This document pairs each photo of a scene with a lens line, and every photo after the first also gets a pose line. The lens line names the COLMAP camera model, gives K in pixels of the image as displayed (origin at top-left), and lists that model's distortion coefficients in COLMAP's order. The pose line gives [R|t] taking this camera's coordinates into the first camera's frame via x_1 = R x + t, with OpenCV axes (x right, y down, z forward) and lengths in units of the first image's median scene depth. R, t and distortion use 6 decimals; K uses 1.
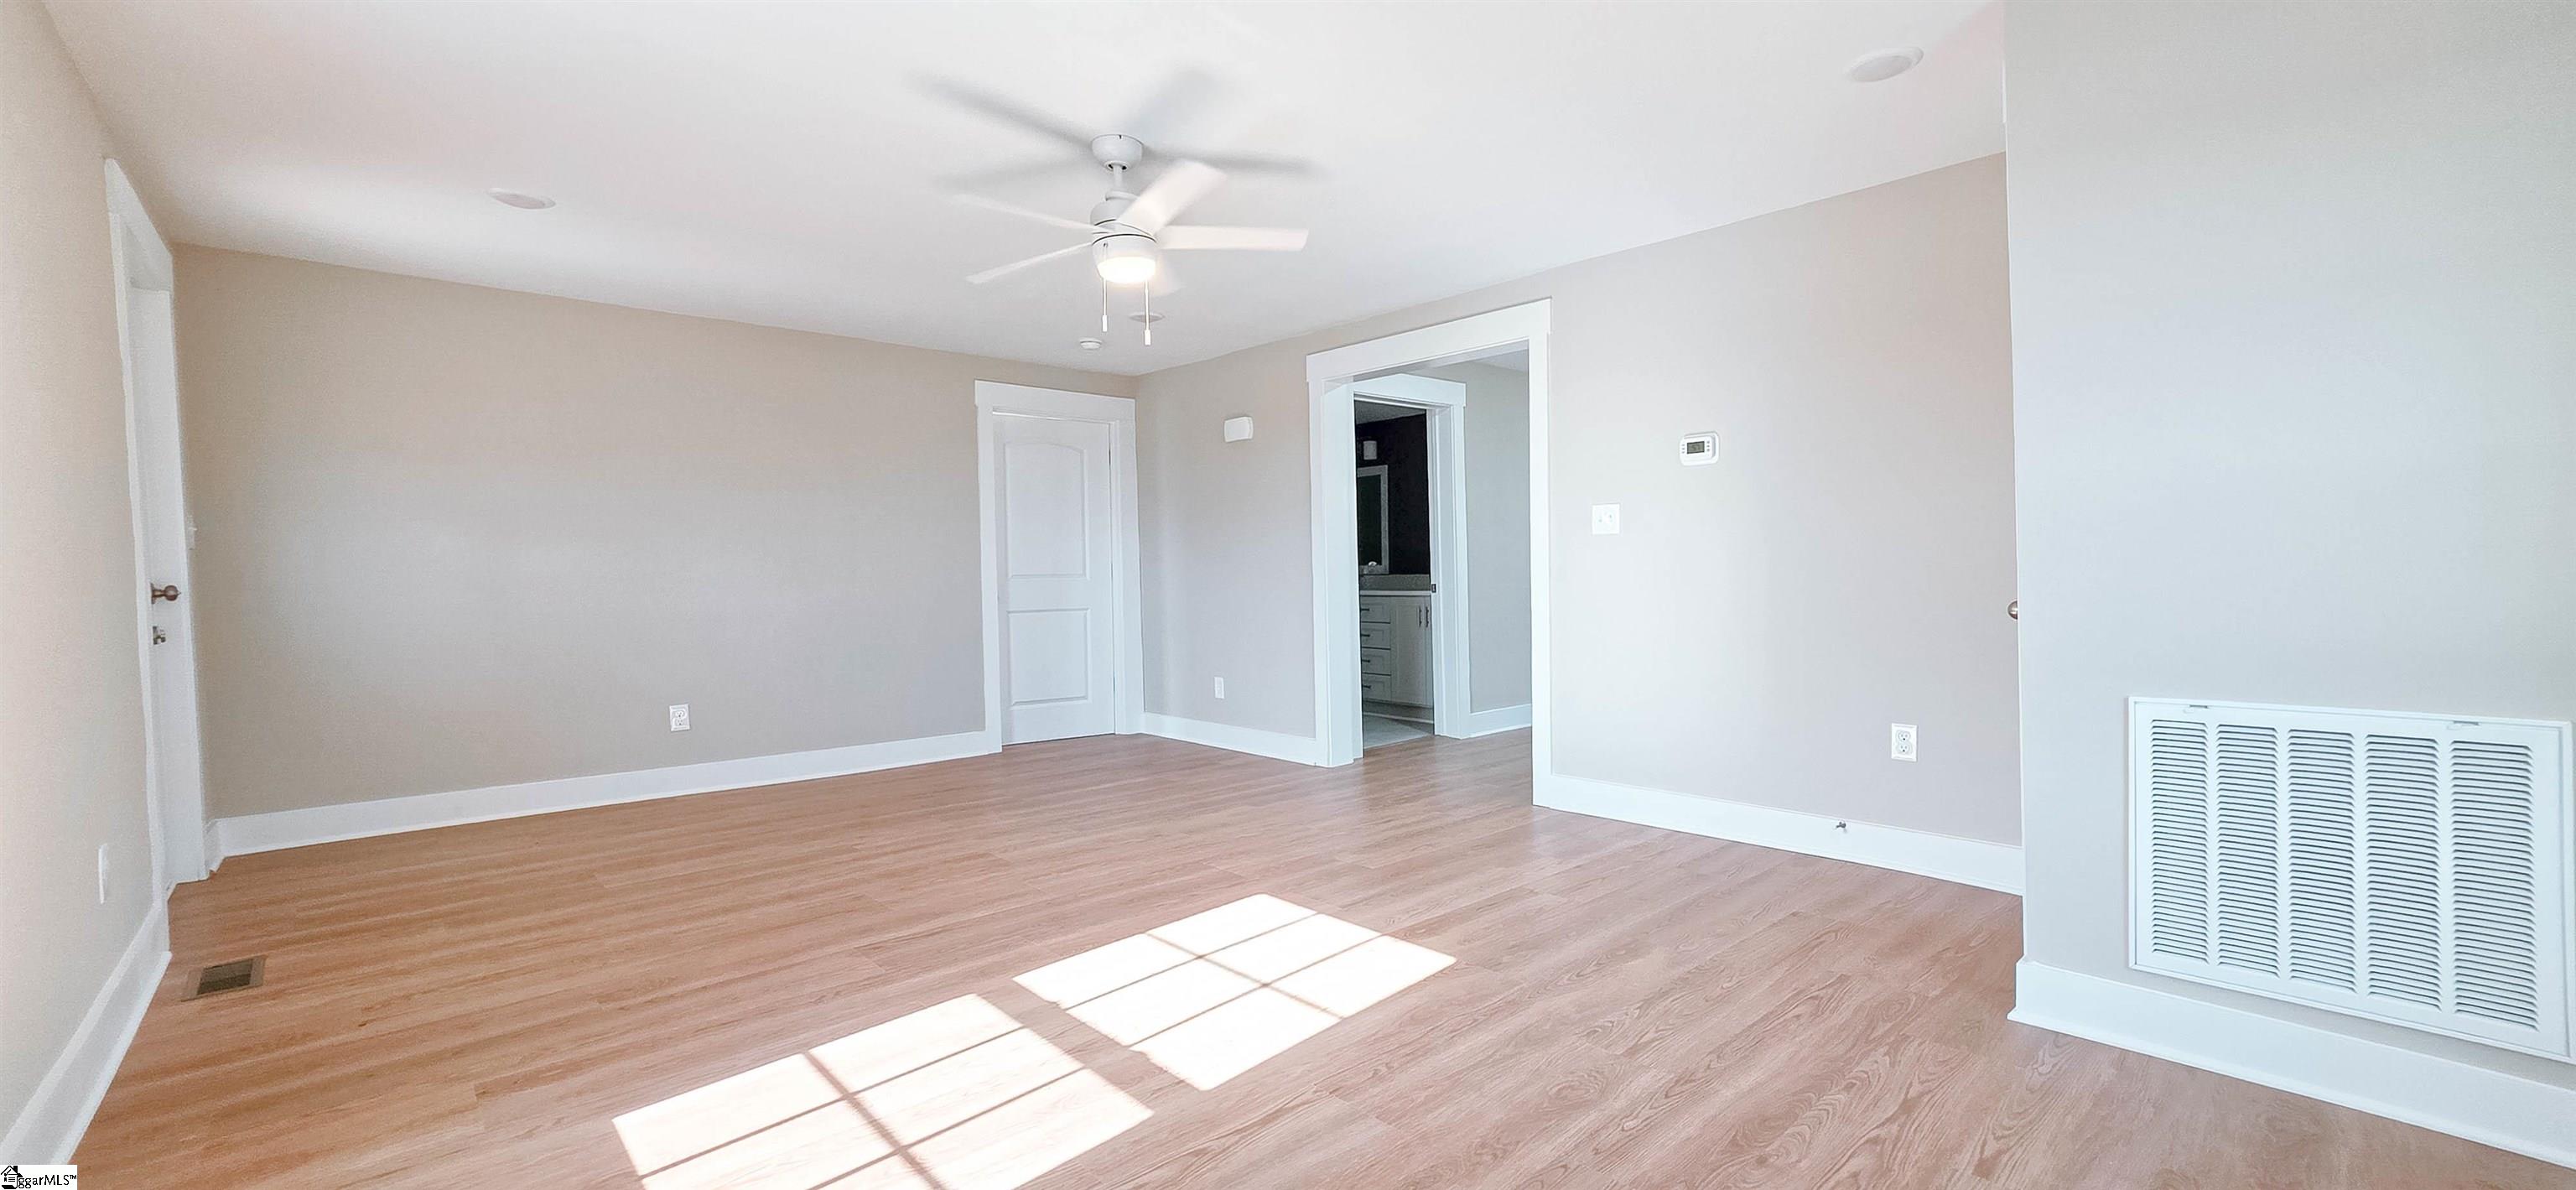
lens RADIAL K [[1040.7, 0, 1311.5], [0, 1040.7, 596.6], [0, 0, 1]] dist [0.008684, 0.001699]
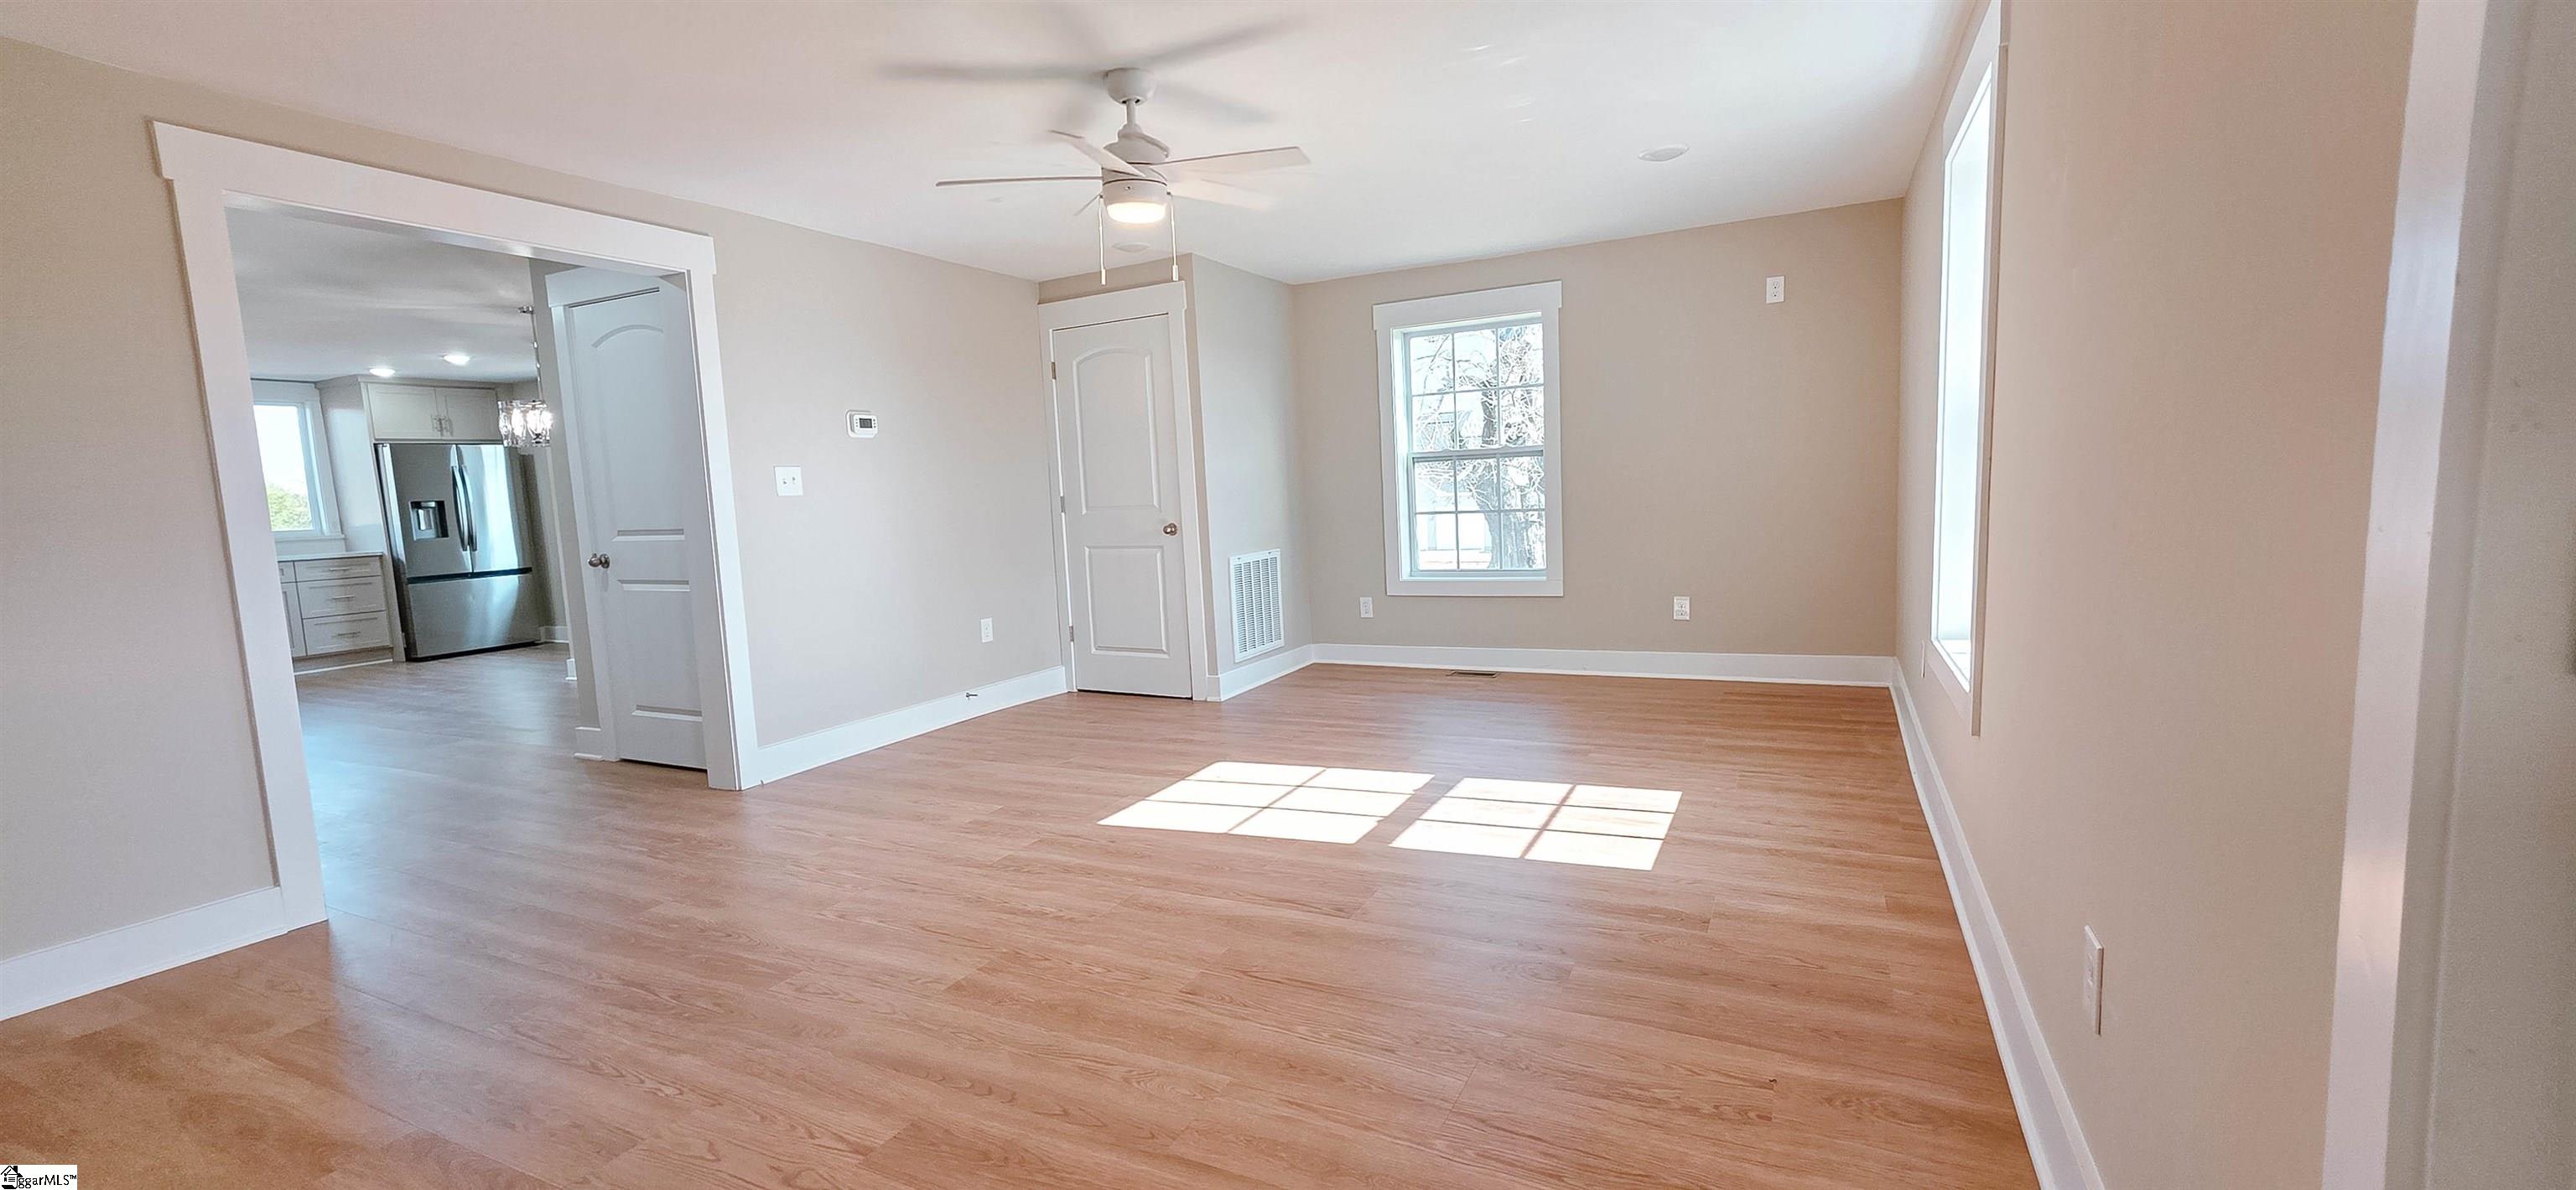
lens RADIAL K [[1040.7, 0, 1281.4], [0, 1040.7, 597.1], [0, 0, 1]] dist [0.008684, 0.001699]
pose [[-0.344934, -0.071058, 0.935934, -1.100783], [0.071530, 0.992241, 0.101695, -0.039227], [-0.935898, 0.102025, -0.337174, 1.166198]]
